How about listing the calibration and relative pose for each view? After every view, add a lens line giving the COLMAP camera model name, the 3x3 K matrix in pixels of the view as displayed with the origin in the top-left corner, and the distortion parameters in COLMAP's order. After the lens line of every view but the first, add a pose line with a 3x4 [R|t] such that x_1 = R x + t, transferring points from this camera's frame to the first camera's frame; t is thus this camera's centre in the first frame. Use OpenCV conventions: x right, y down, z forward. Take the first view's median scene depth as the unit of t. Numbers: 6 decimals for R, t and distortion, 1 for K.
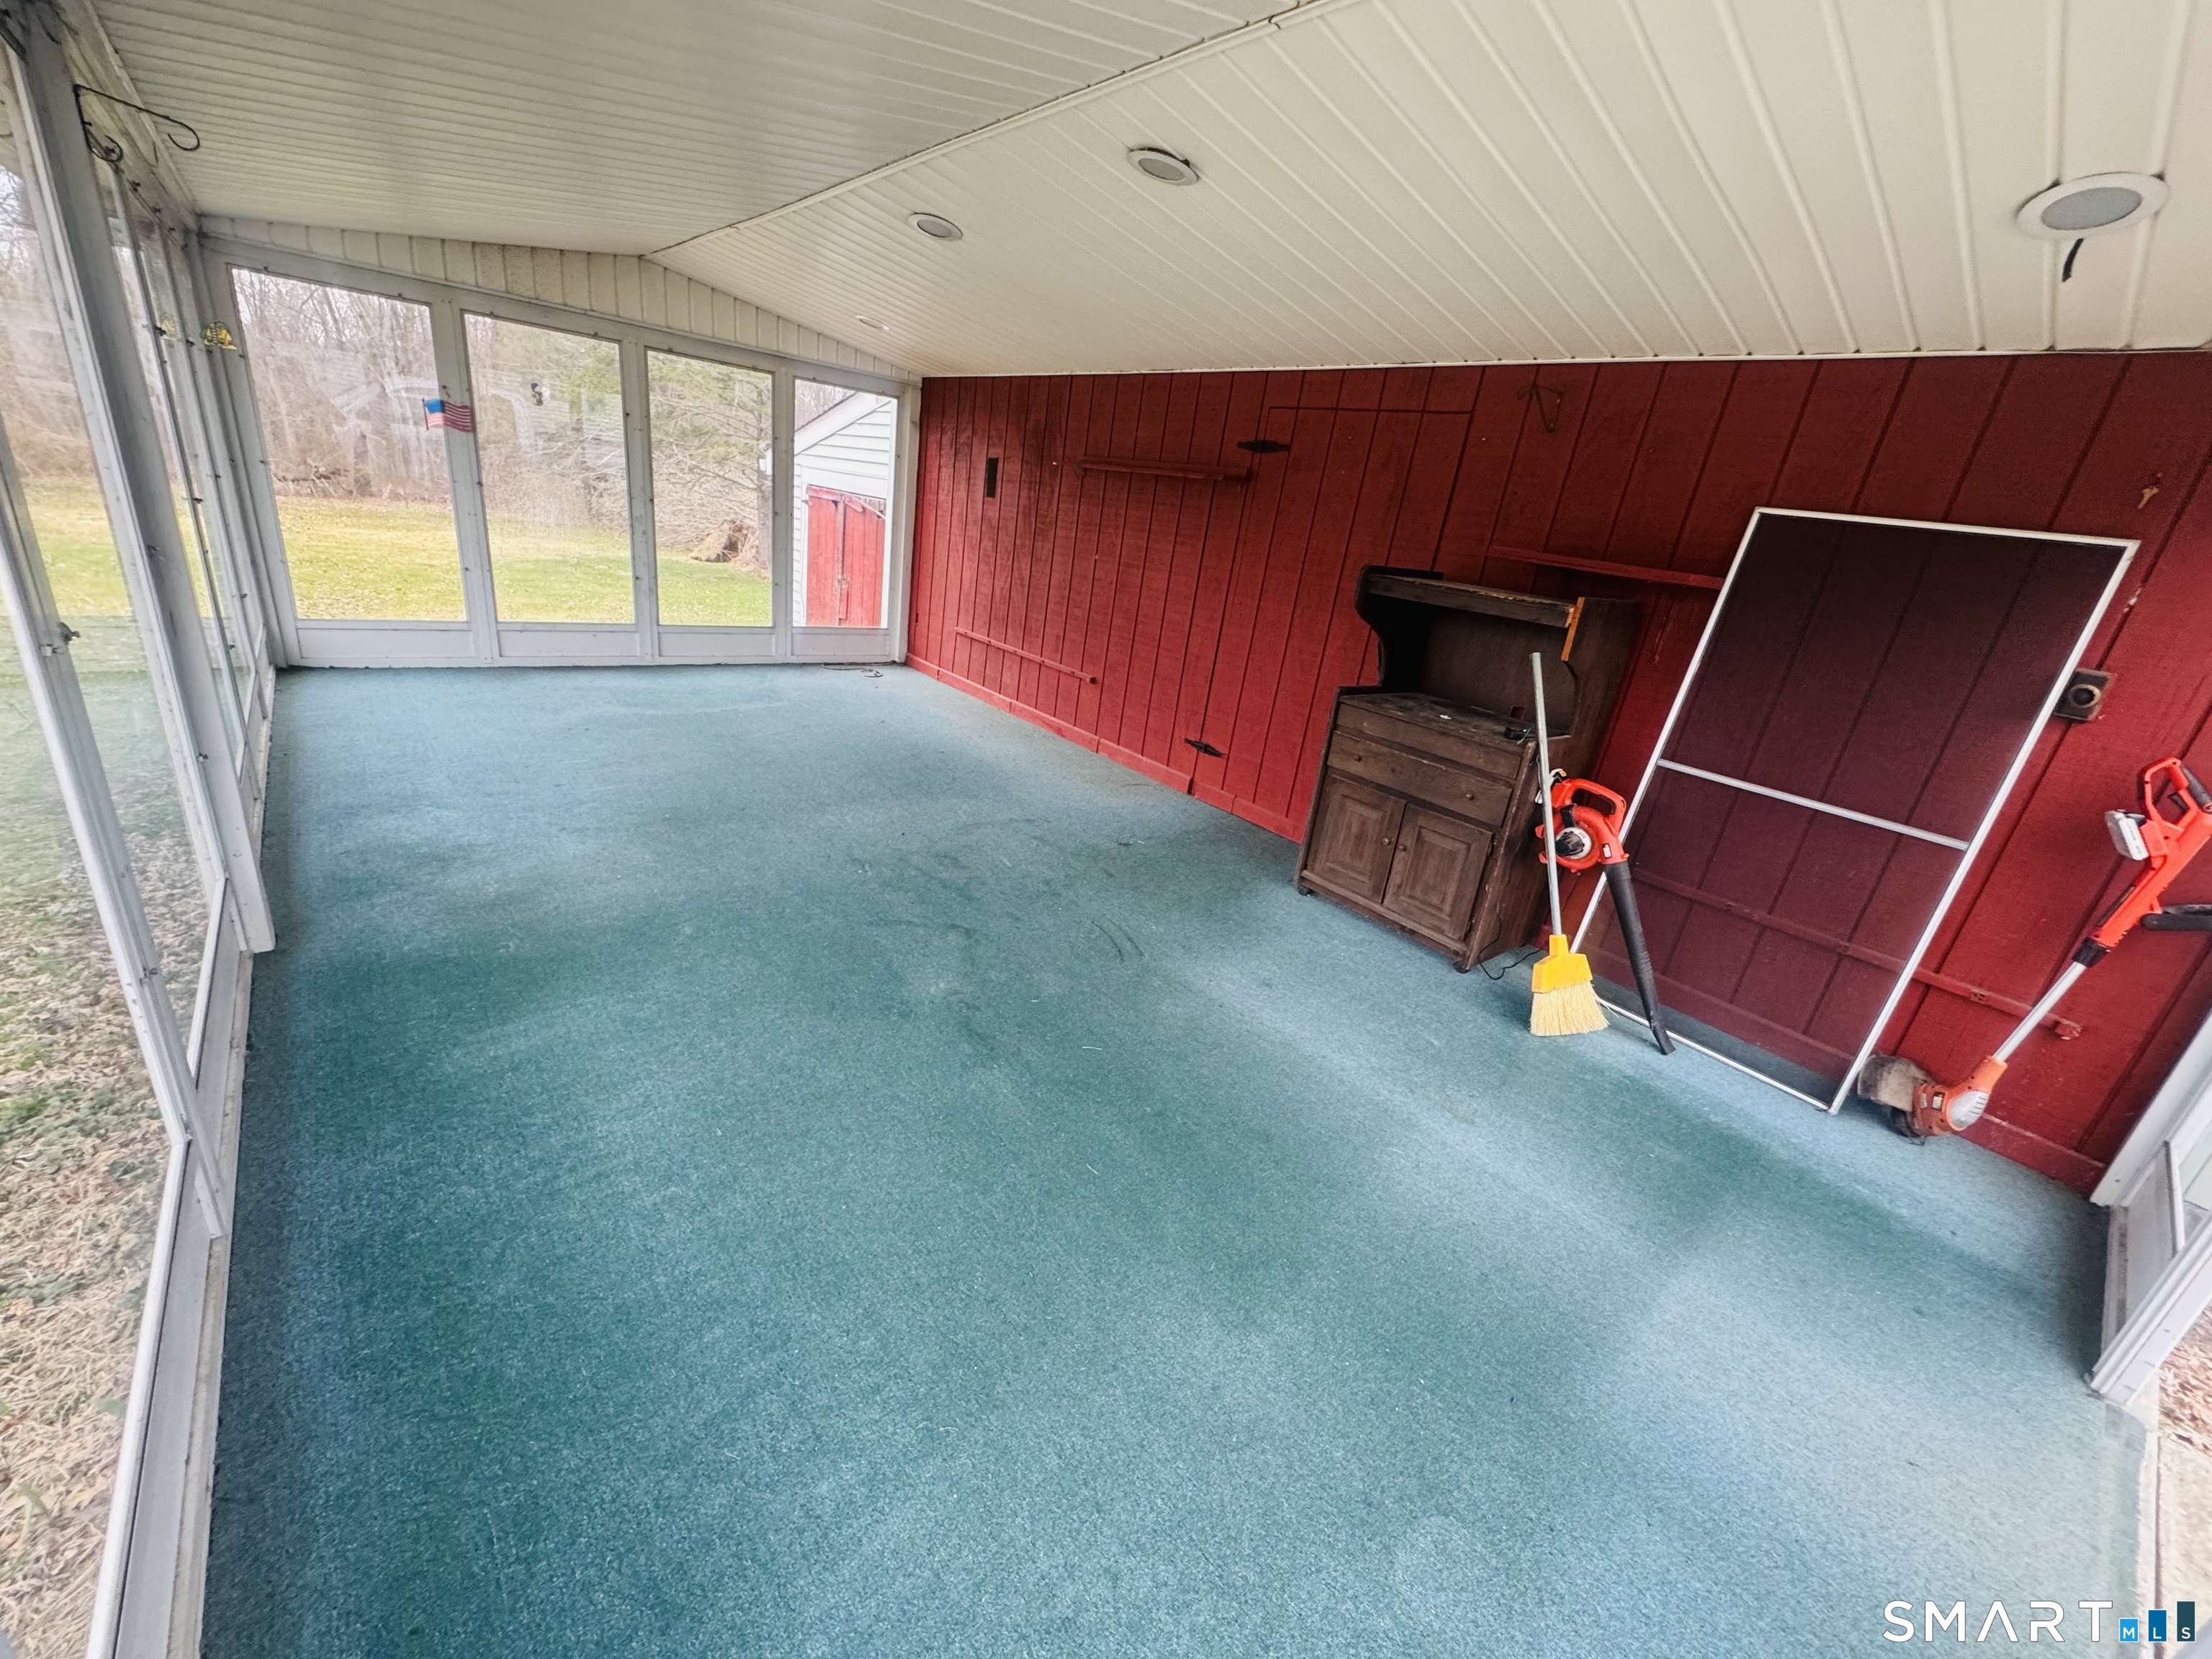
lens RADIAL K [[872.3, 0, 1099.2], [0, 872.3, 839.4], [0, 0, 1]] dist [-0.003553, -0.000267]
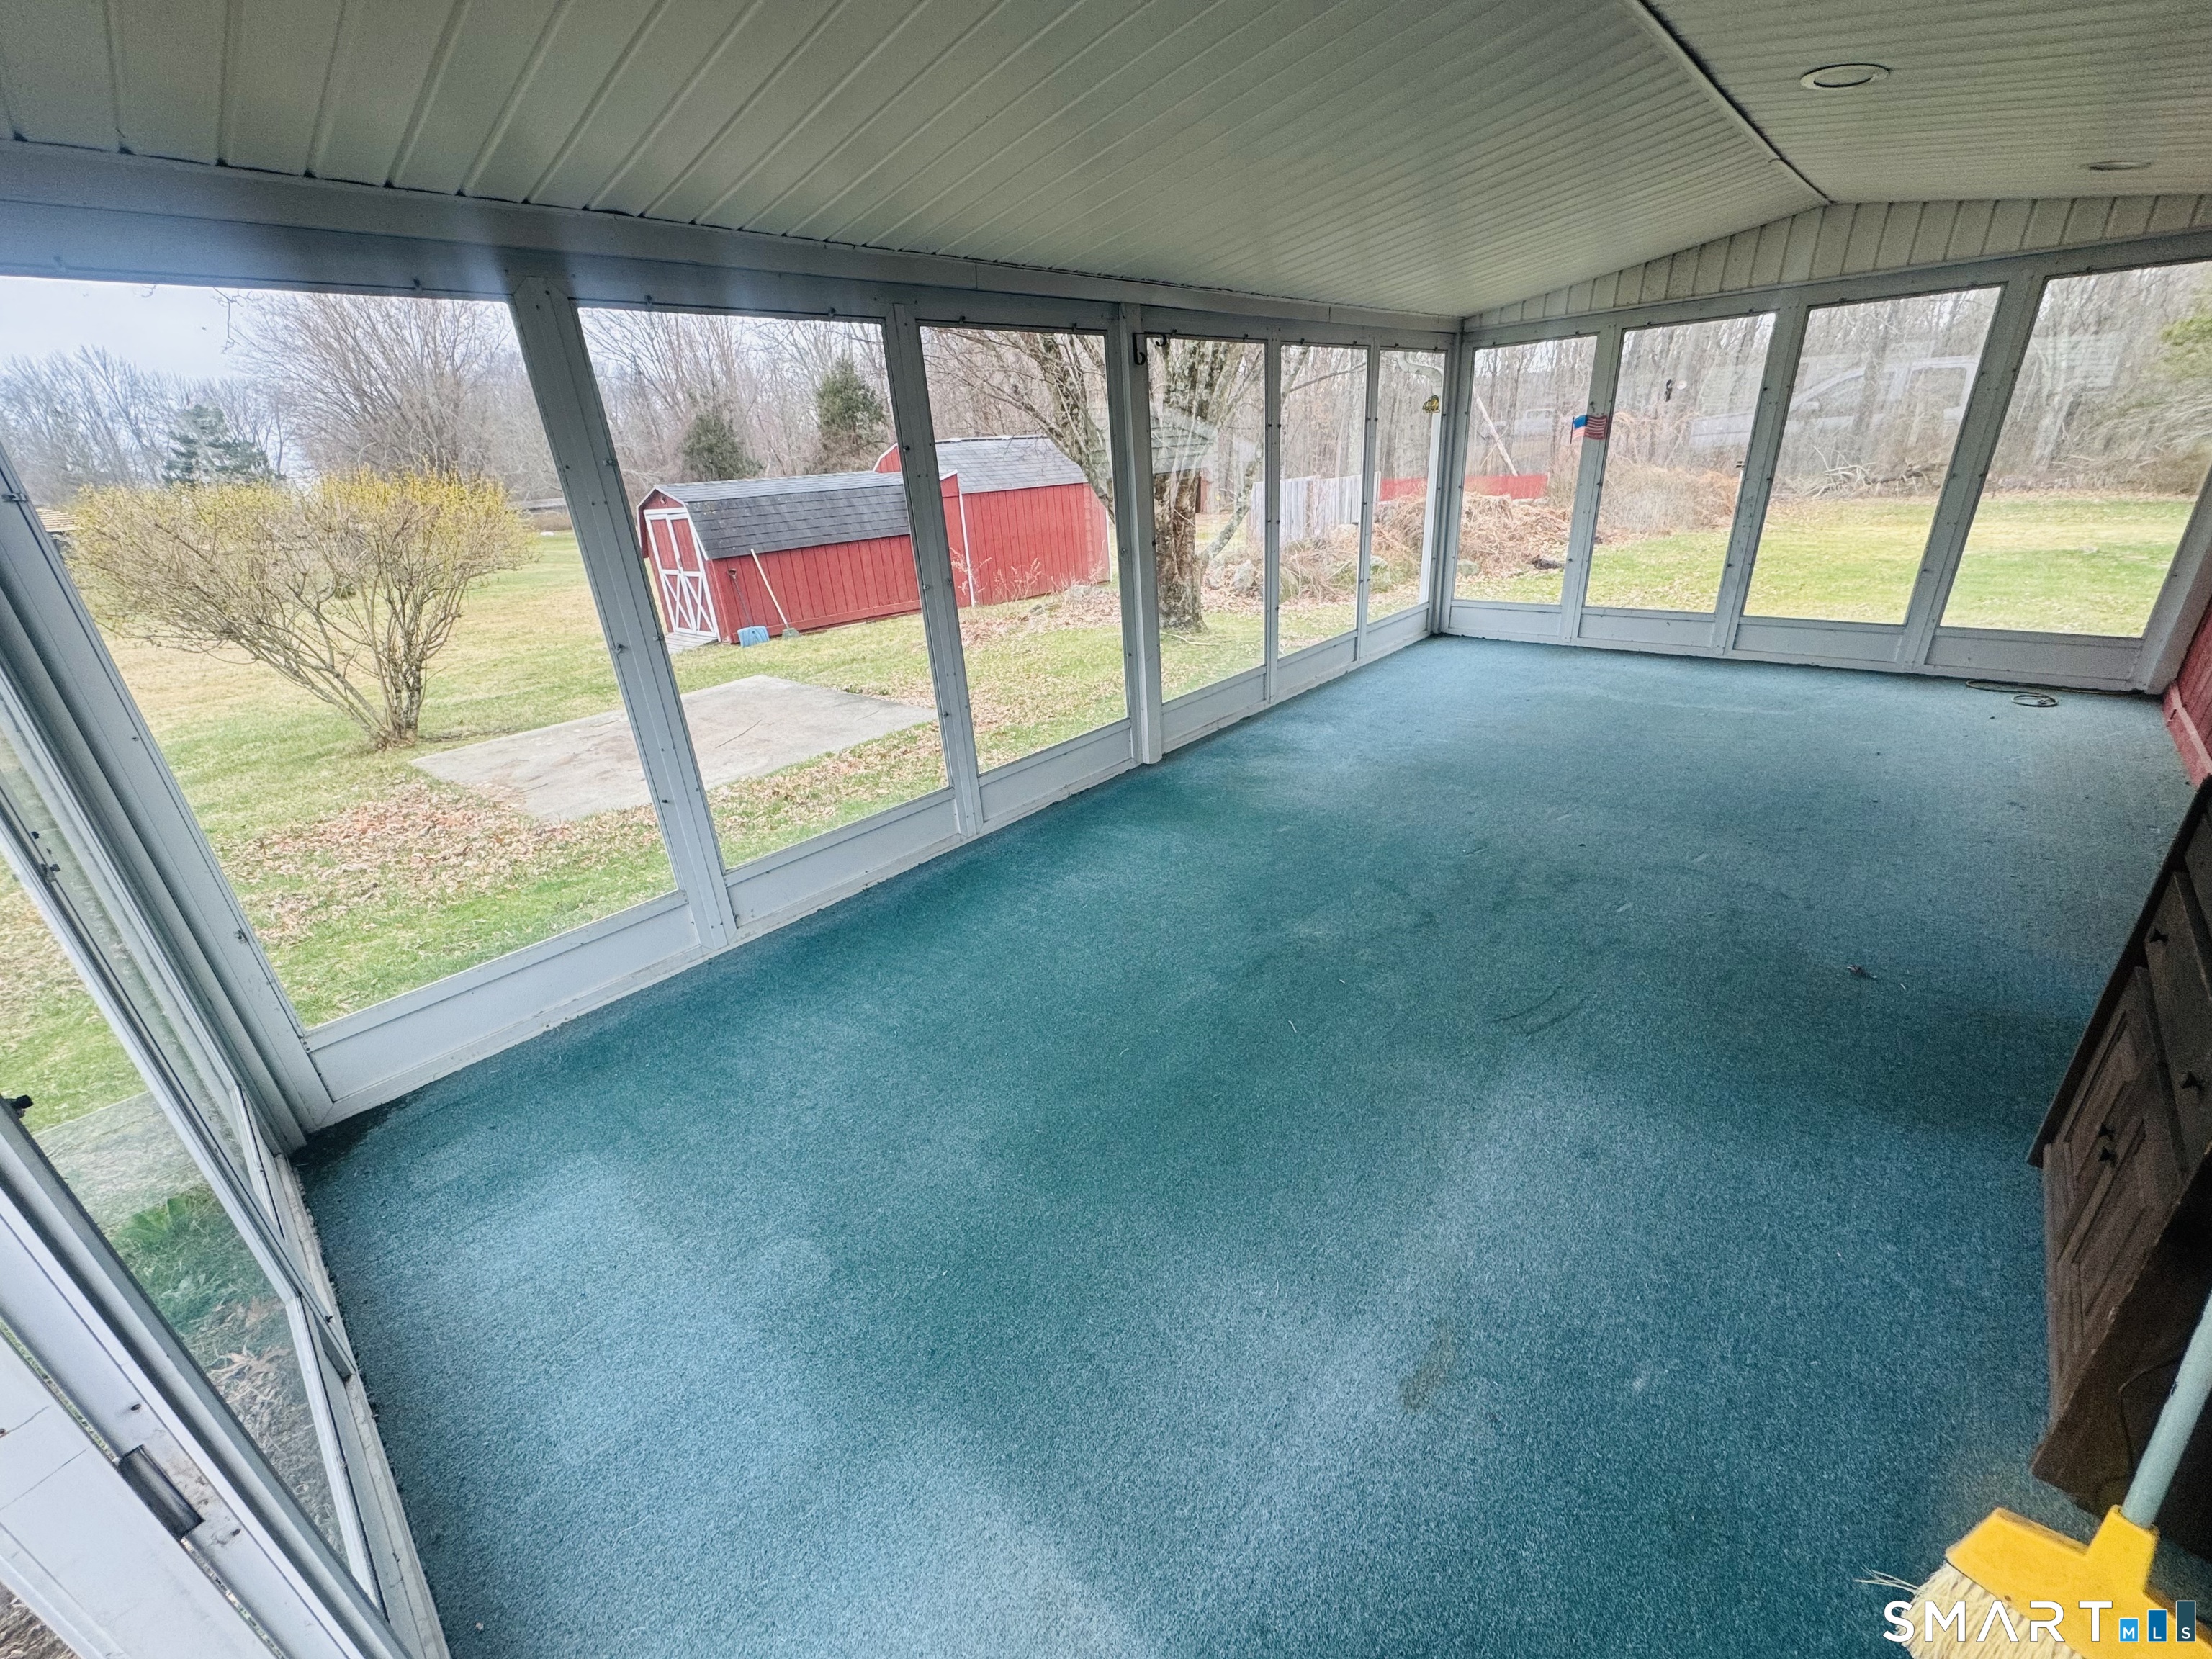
lens RADIAL K [[872.3, 0, 1099.2], [0, 872.3, 839.4], [0, 0, 1]] dist [-0.003553, -0.000267]
pose [[0.126205, 0.273381, -0.953591, 0.432196], [-0.276344, 0.932914, 0.230880, -0.062946], [0.952736, 0.234381, 0.193286, 0.284746]]
